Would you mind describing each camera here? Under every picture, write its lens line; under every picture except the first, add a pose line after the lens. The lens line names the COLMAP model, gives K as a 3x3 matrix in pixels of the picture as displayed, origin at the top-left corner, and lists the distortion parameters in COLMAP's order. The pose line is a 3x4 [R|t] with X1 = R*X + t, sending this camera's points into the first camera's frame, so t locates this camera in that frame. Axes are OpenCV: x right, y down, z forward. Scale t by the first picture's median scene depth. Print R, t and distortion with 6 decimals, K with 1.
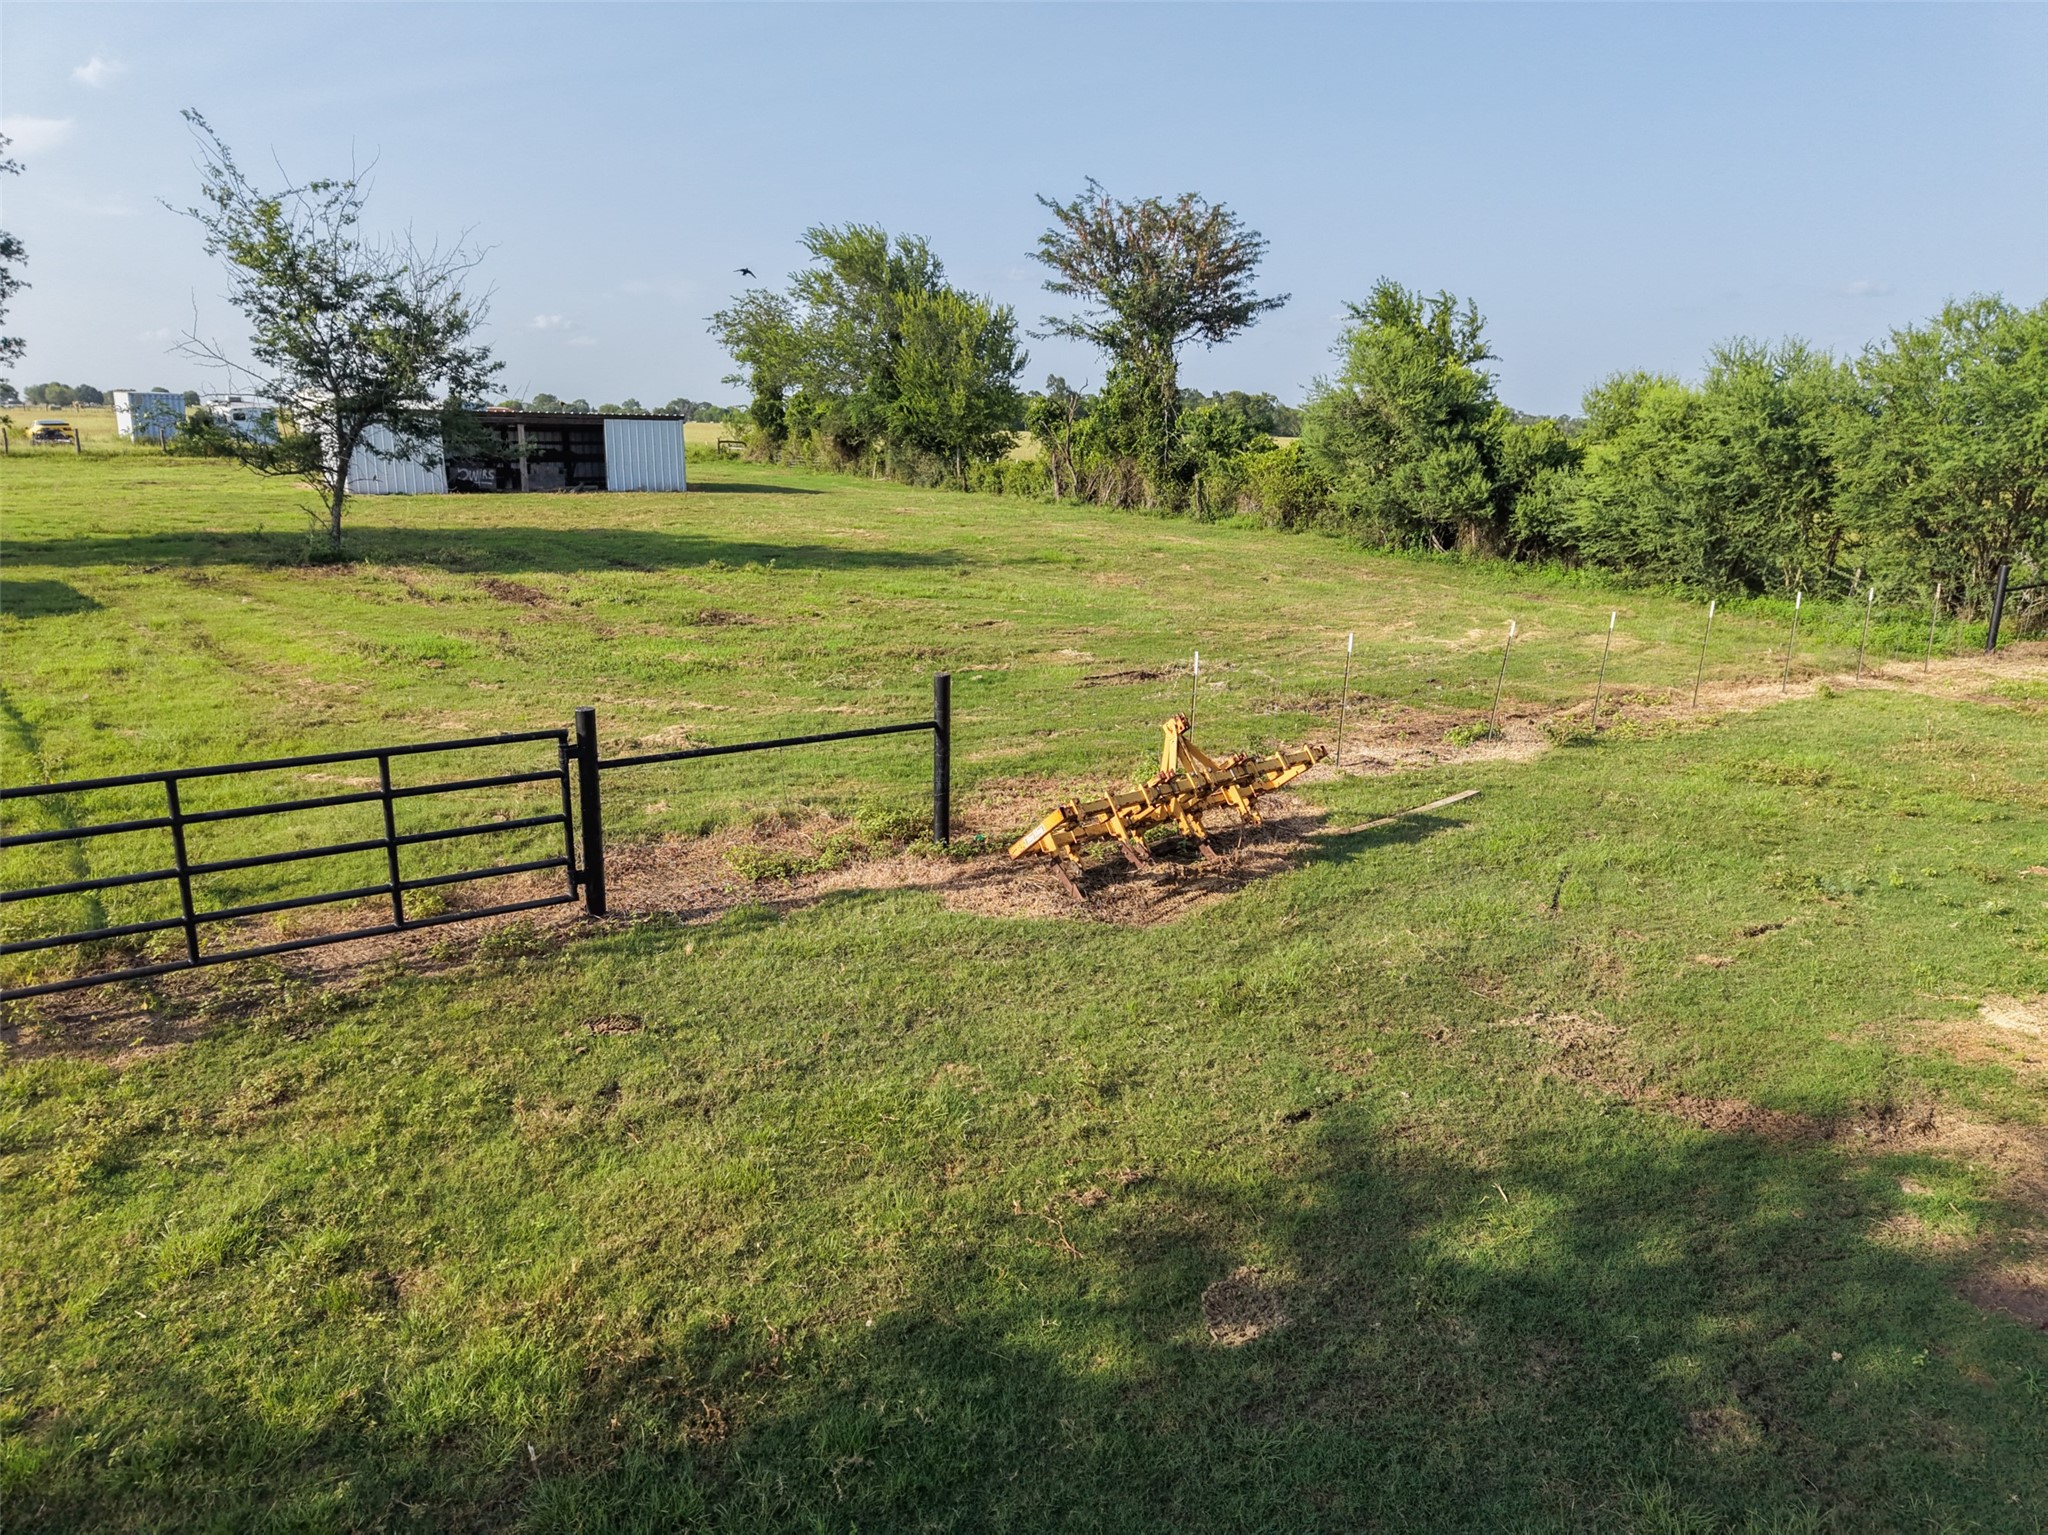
lens RADIAL K [[1371.7, 0, 1024.2], [0, 1371.7, 758.1], [0, 0, 1]] dist [0.020070, -0.019076]
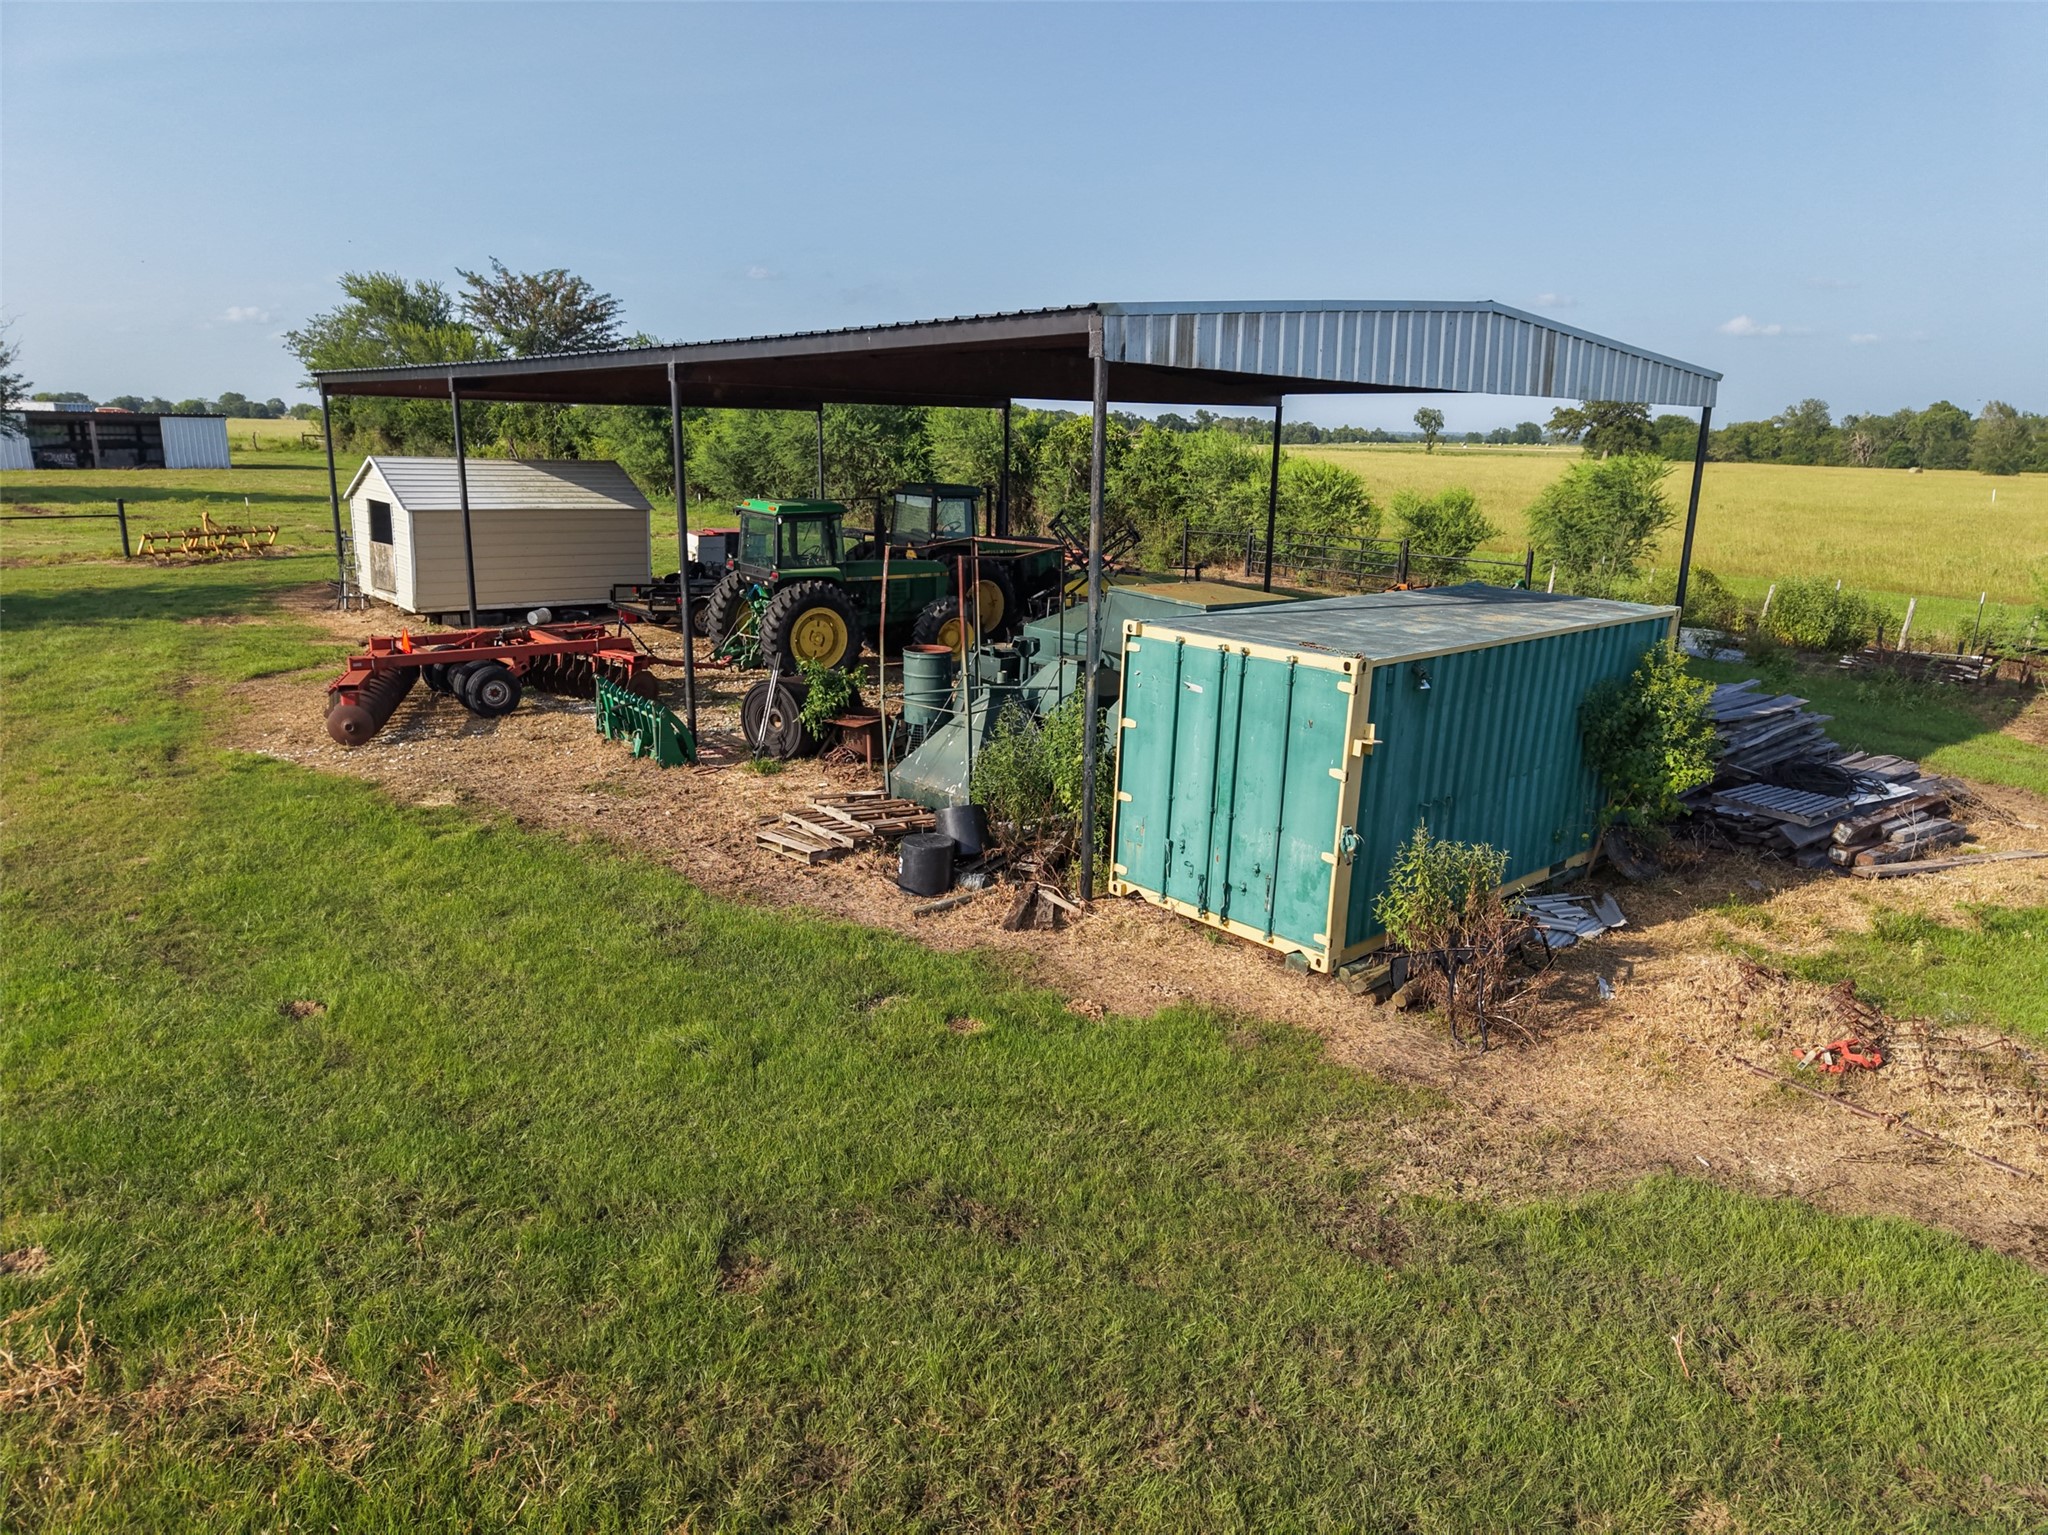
lens RADIAL K [[1371.7, 0, 1024.2], [0, 1371.7, 758.1], [0, 0, 1]] dist [0.020070, -0.019076]
pose [[0.984559, -0.042817, 0.169736, 0.301439], [0.042814, 0.999076, 0.003680, 0.129475], [-0.169736, 0.003644, 0.985483, -0.515563]]
